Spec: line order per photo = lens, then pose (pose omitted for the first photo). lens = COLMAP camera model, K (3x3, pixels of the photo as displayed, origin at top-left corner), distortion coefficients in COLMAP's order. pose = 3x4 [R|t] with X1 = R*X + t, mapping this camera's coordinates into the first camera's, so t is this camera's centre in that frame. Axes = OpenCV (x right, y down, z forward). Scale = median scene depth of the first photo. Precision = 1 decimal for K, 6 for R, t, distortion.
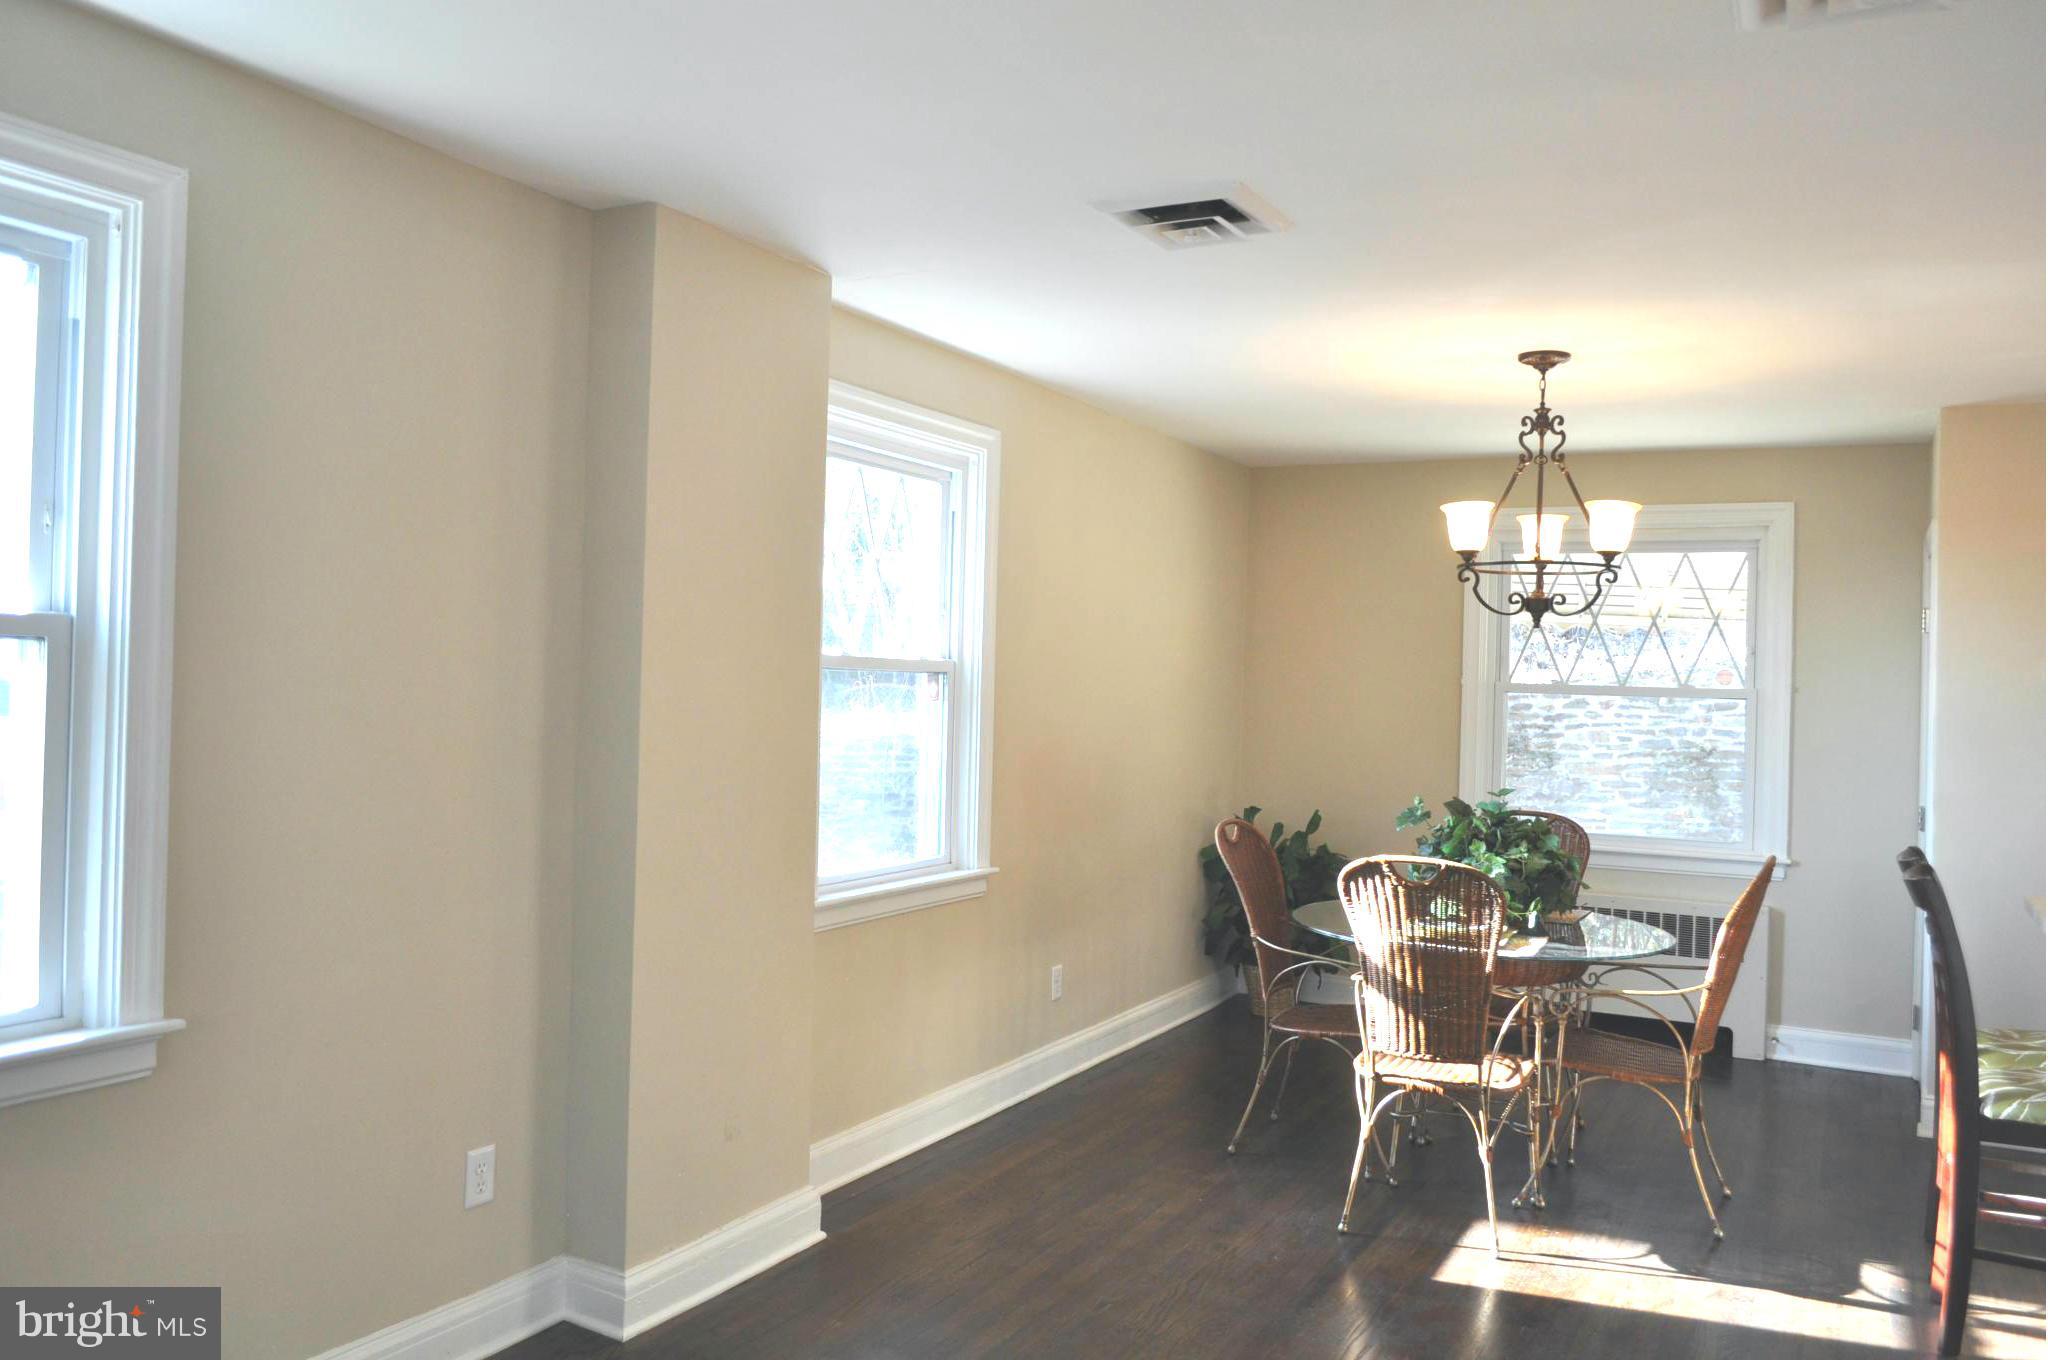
lens RADIAL K [[1595.8, 0, 1029.1], [0, 1595.8, 679.2], [0, 0, 1]] dist [-0.013230, 0.005725]
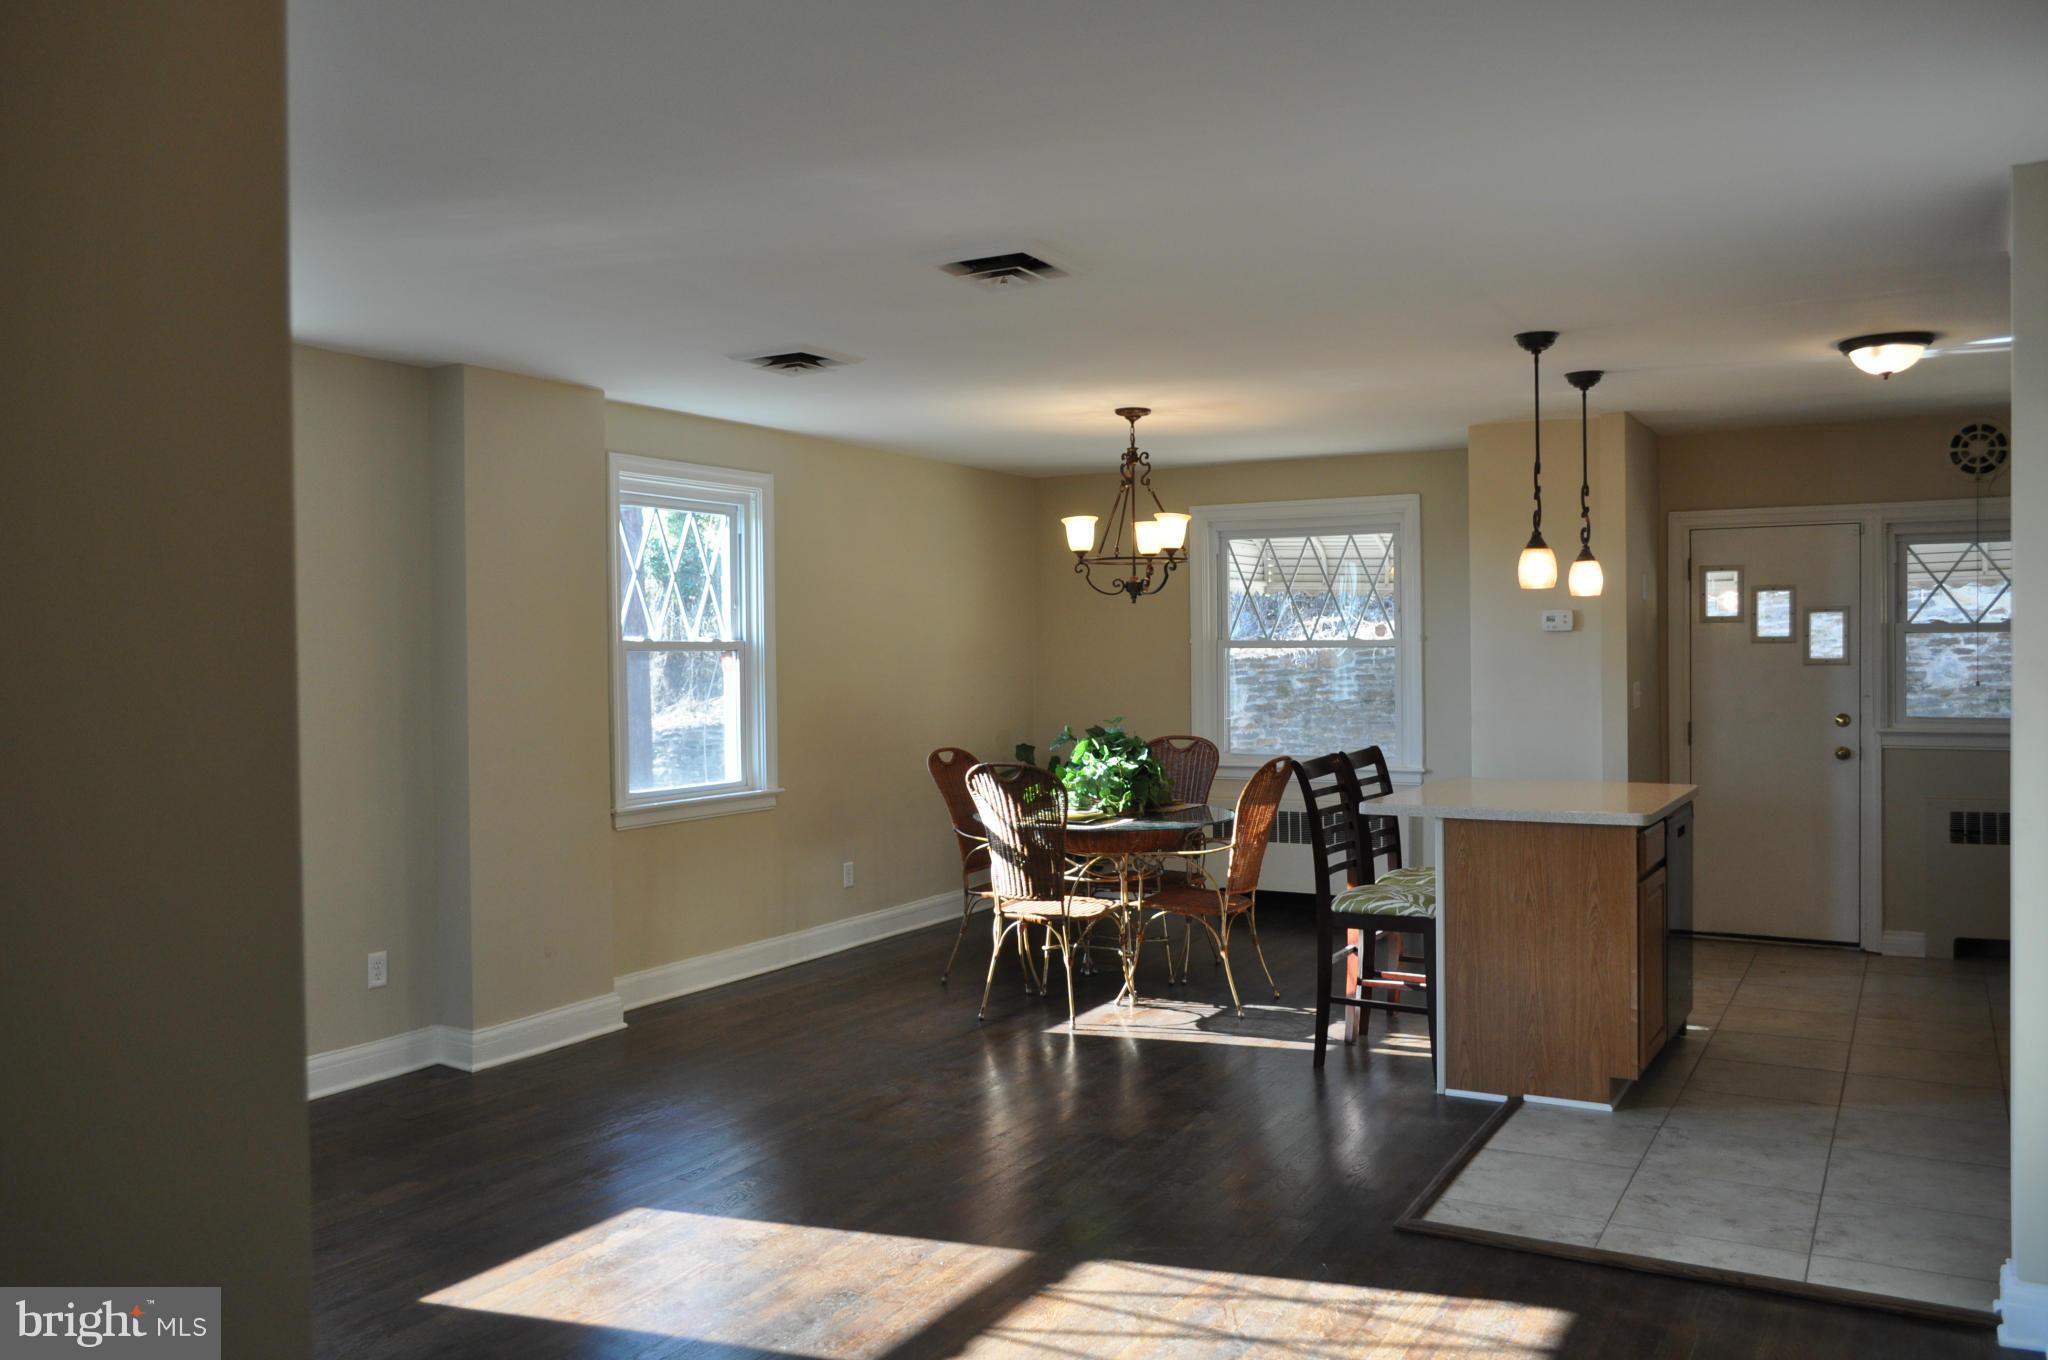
lens RADIAL K [[1595.8, 0, 1034.7], [0, 1595.8, 674.1], [0, 0, 1]] dist [-0.013230, 0.005725]
pose [[0.998690, -0.036711, -0.035642, 0.278585], [0.037241, 0.999204, 0.014330, 0.007413], [0.035088, -0.015638, 0.999262, -0.422461]]
